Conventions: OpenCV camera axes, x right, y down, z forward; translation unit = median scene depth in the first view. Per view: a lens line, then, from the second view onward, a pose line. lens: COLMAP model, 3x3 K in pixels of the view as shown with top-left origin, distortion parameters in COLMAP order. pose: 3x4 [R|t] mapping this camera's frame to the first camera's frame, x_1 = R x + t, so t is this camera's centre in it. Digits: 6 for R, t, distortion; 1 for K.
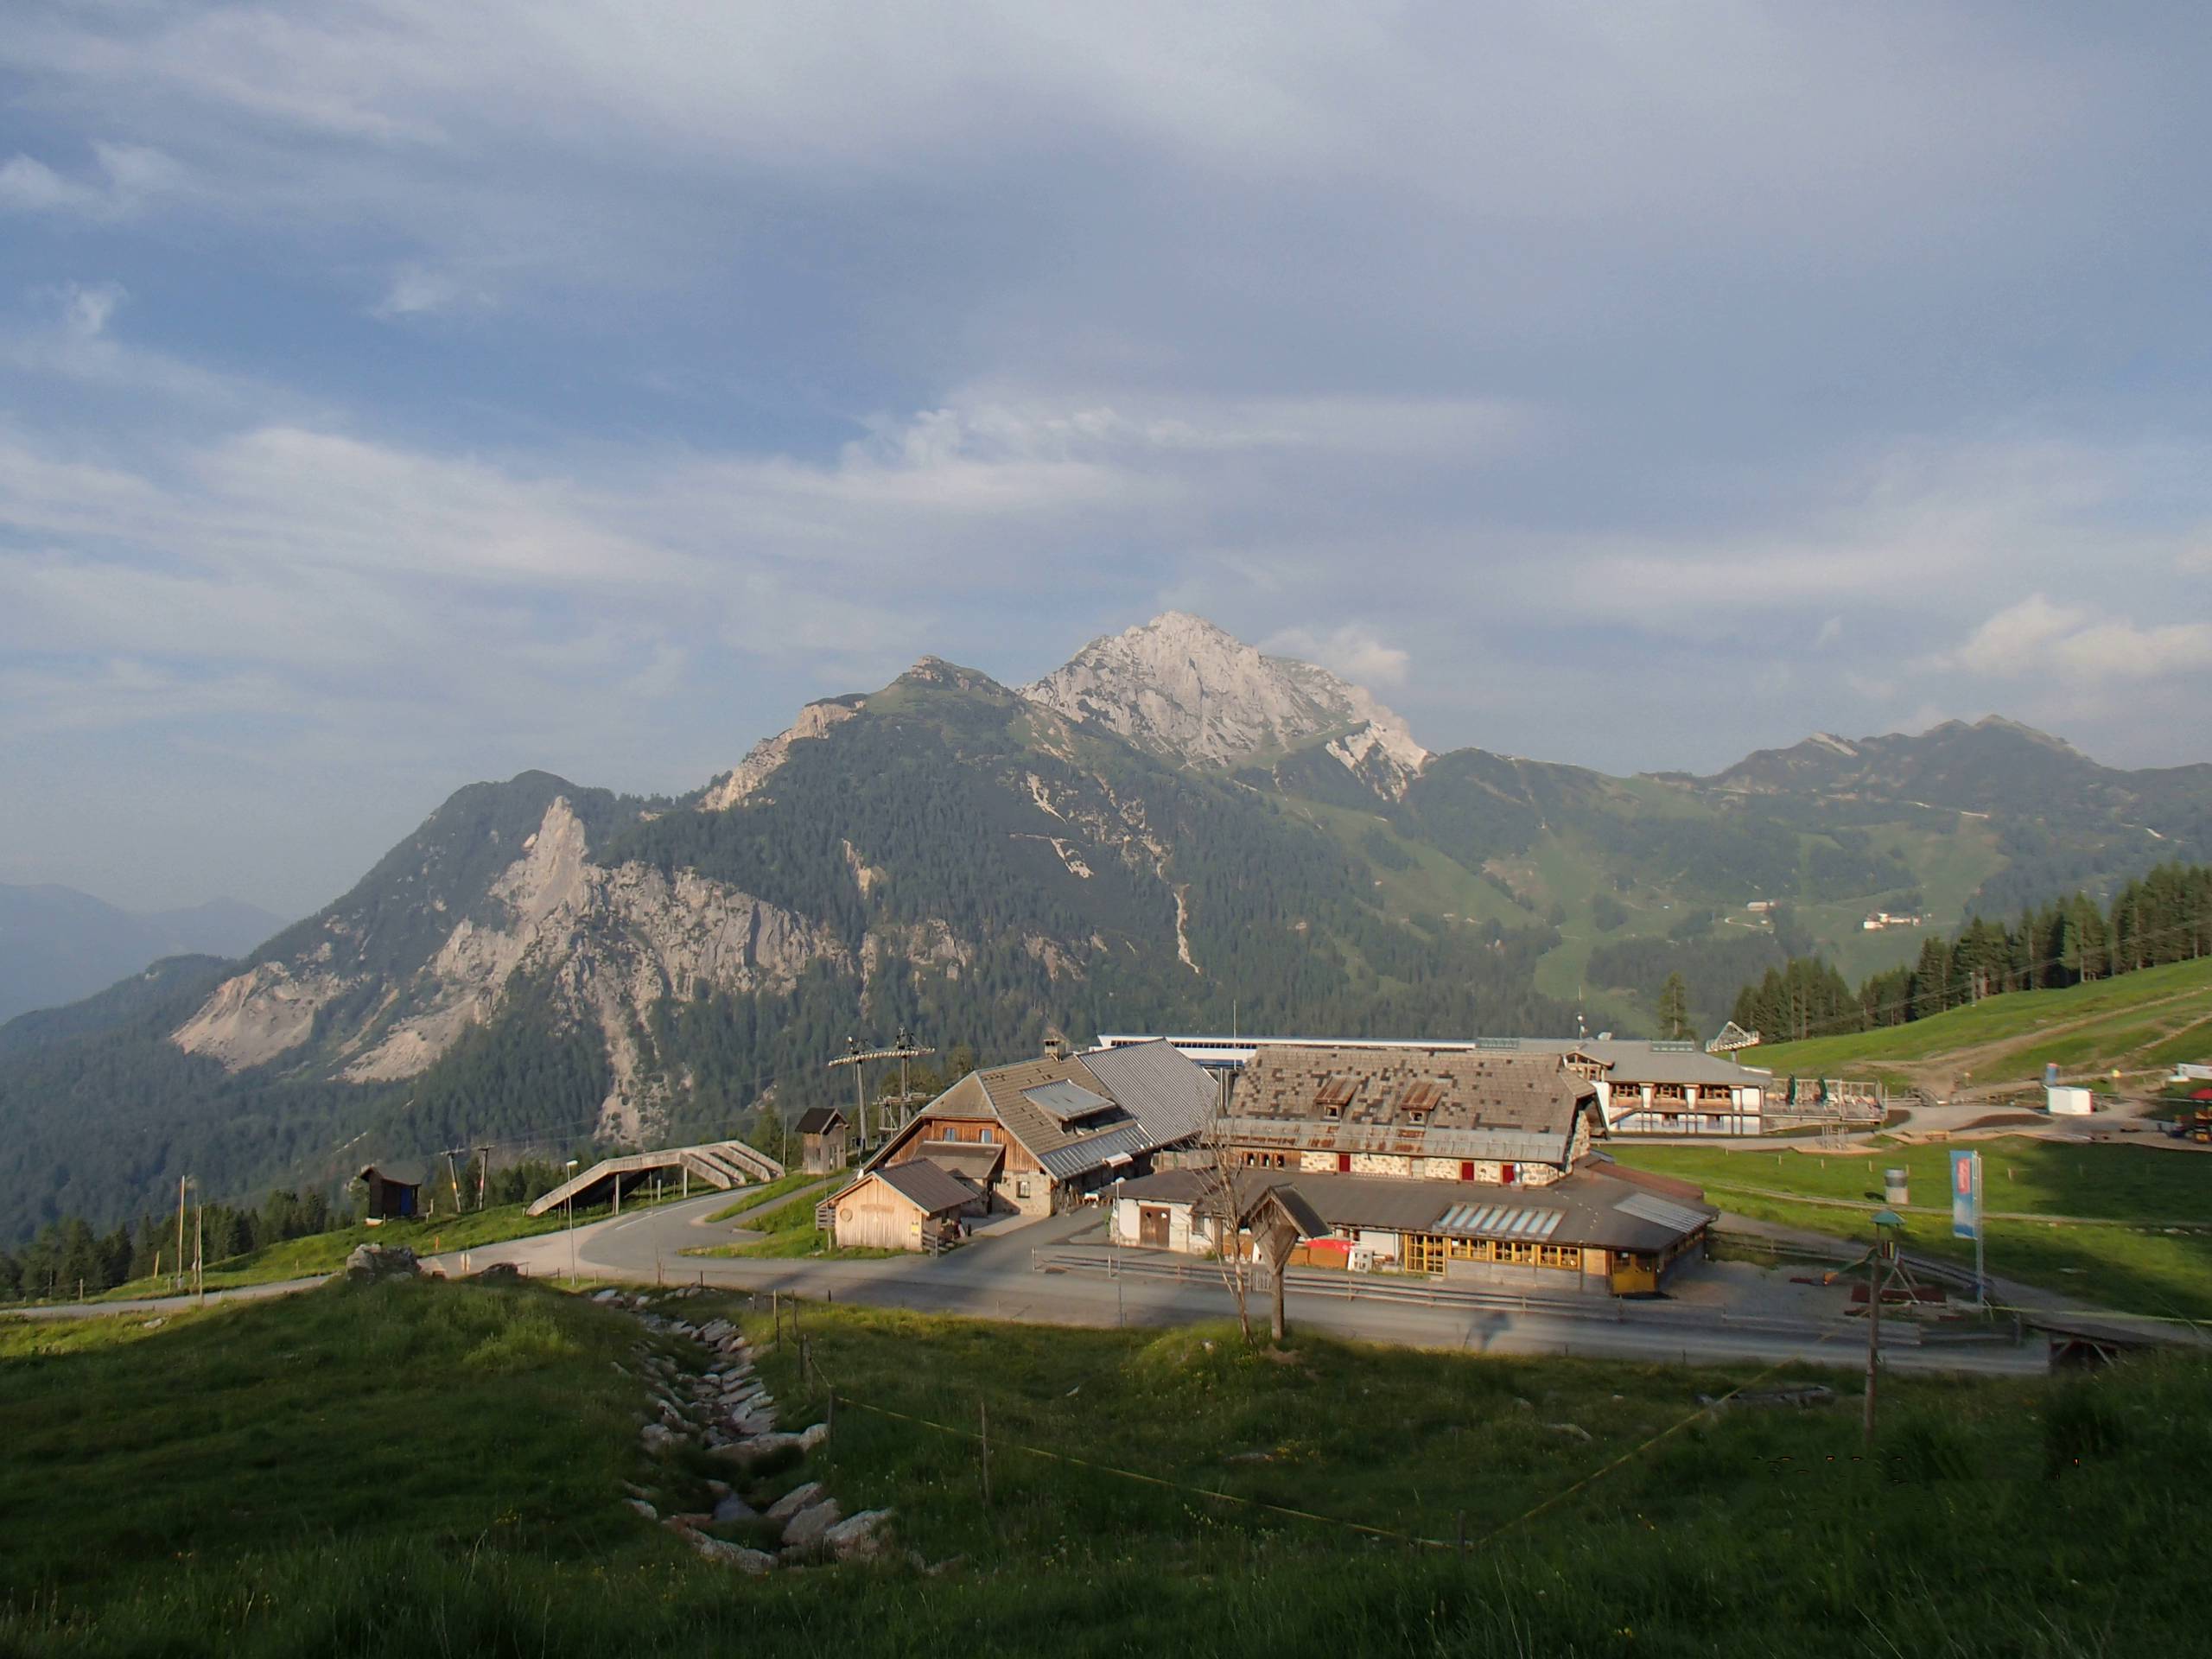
lens RADIAL K [[1861.2, 0, 1106.0], [0, 1861.2, 829.5], [0, 0, 1]] dist [-0.030925, 0.064055]
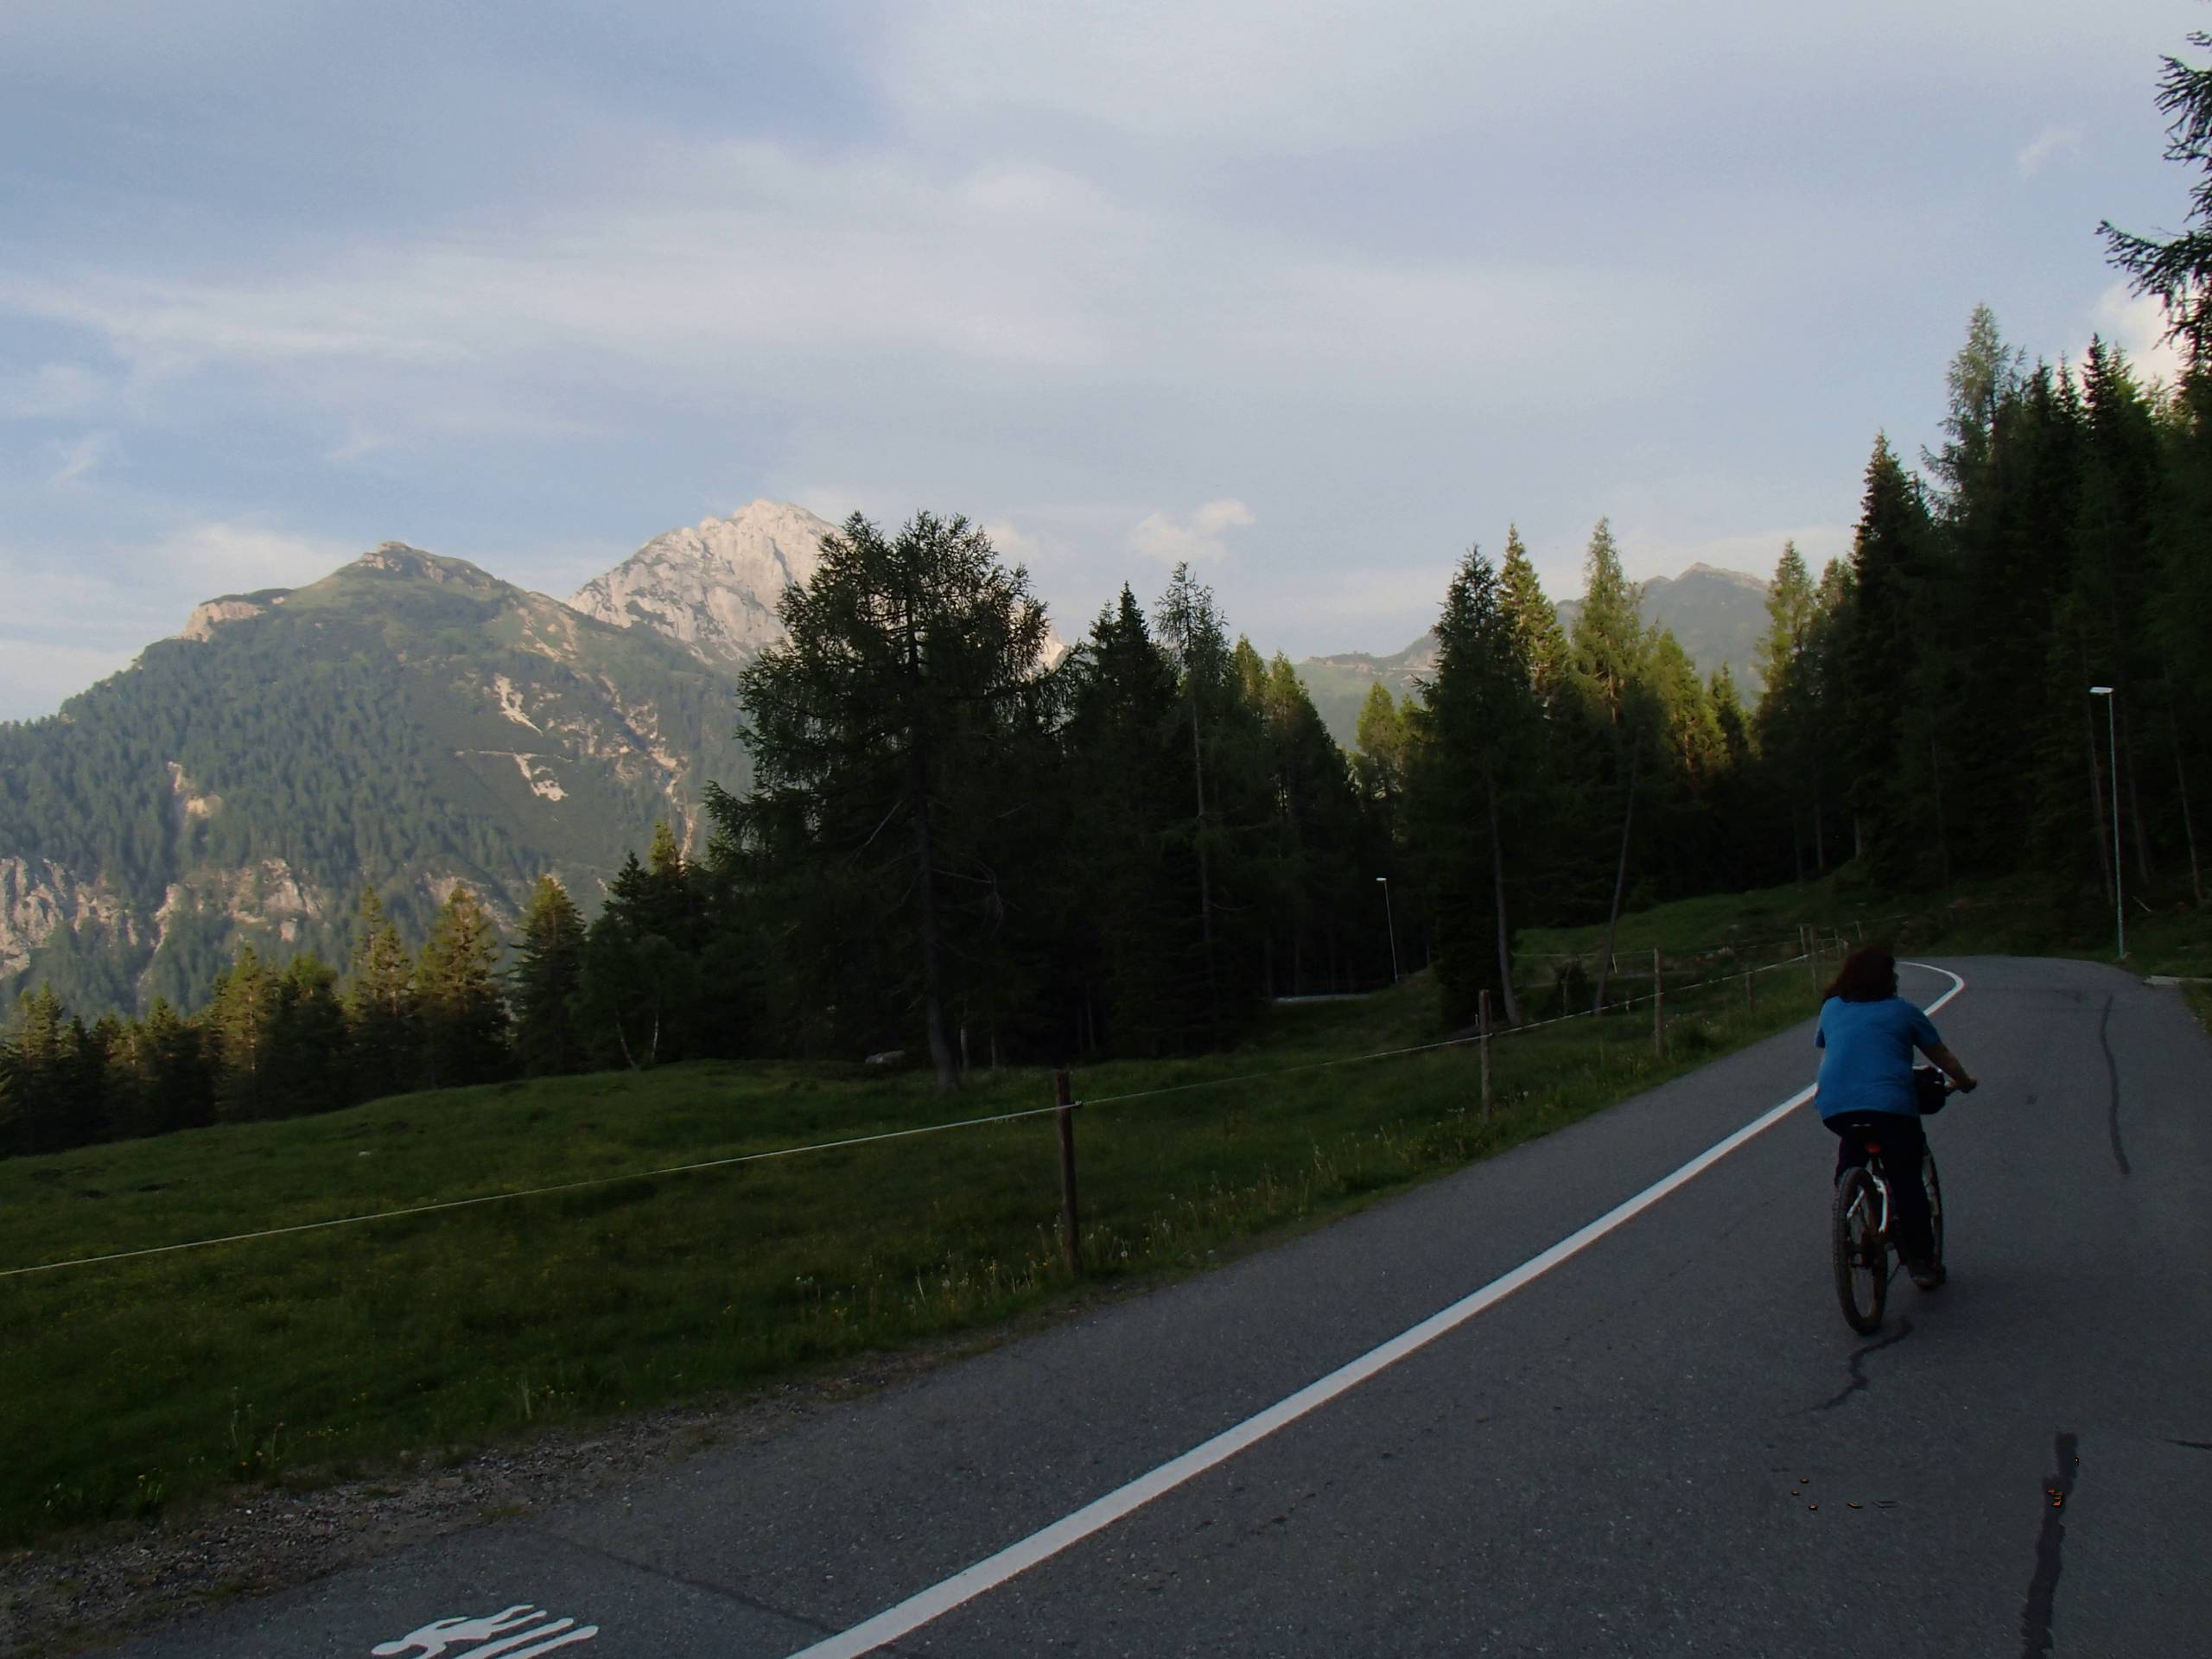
lens RADIAL K [[1861.2, 0, 1106.0], [0, 1861.2, 829.5], [0, 0, 1]] dist [-0.030925, 0.064055]
pose [[0.991146, -0.064307, 0.116165, 0.112886], [0.062504, 0.997862, 0.019102, 0.033972], [-0.117145, -0.011672, 0.993046, 0.200232]]
